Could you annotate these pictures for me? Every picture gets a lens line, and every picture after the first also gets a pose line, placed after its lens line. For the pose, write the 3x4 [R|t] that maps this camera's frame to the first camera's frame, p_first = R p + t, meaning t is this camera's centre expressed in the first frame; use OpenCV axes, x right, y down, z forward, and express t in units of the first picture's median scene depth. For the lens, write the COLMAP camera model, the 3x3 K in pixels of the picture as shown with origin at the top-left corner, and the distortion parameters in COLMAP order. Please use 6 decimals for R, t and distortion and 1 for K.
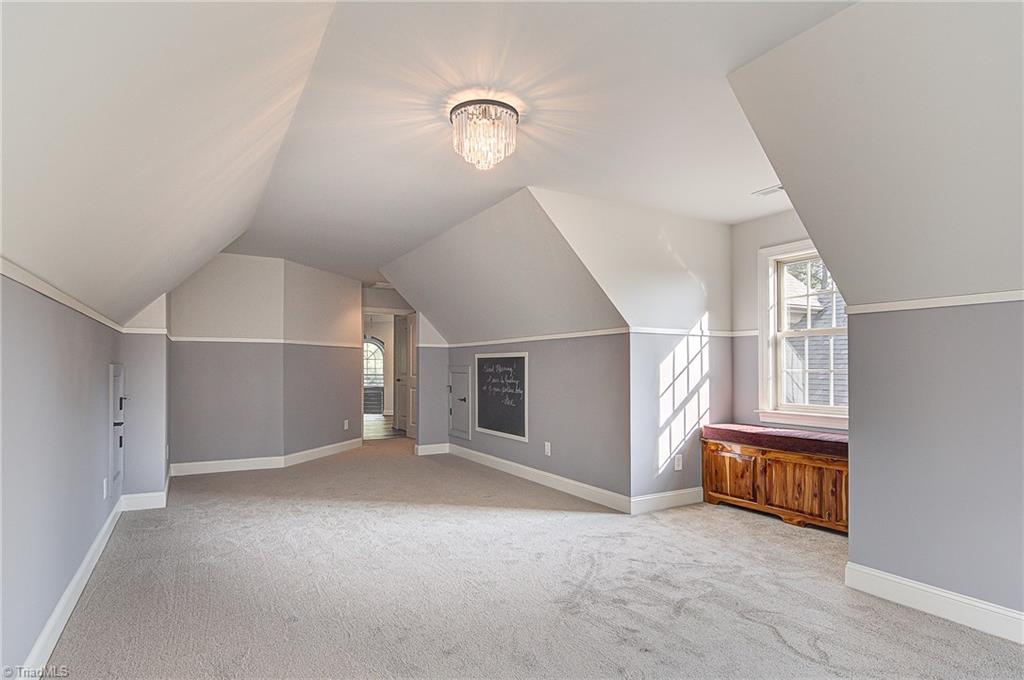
lens RADIAL K [[550.2, 0, 508.0], [0, 550.2, 347.9], [0, 0, 1]] dist [-0.044552, 0.030356]
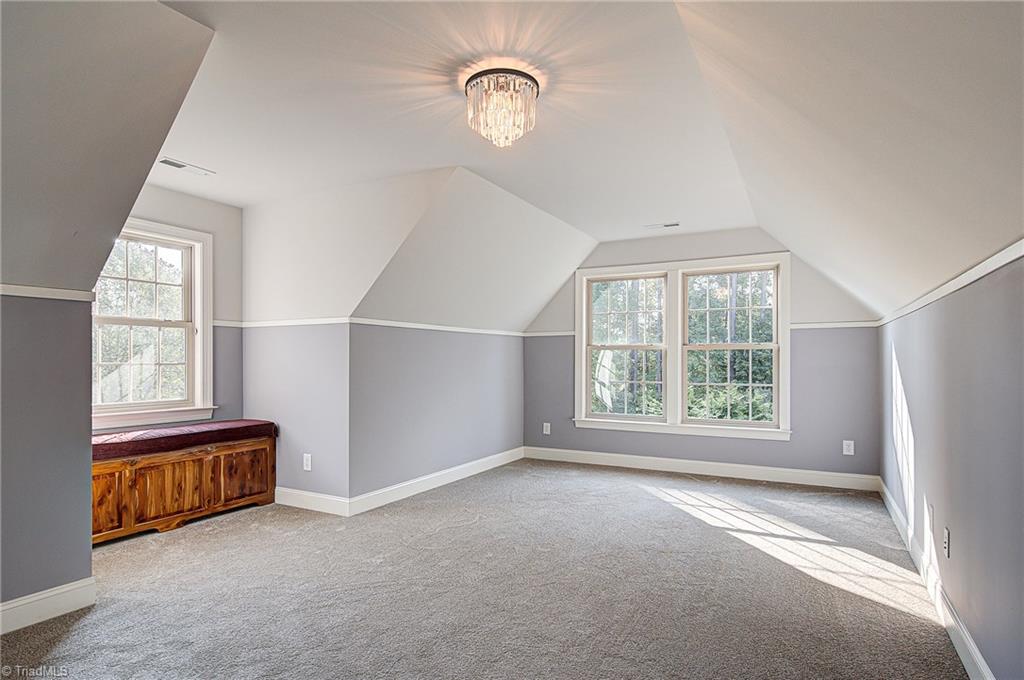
lens RADIAL K [[550.2, 0, 508.0], [0, 550.2, 347.9], [0, 0, 1]] dist [-0.044552, 0.030356]
pose [[-0.517527, 0.019535, 0.855444, -0.572451], [-0.027799, 0.998828, -0.039627, 0.036295], [-0.855215, -0.044289, -0.516377, 1.006450]]
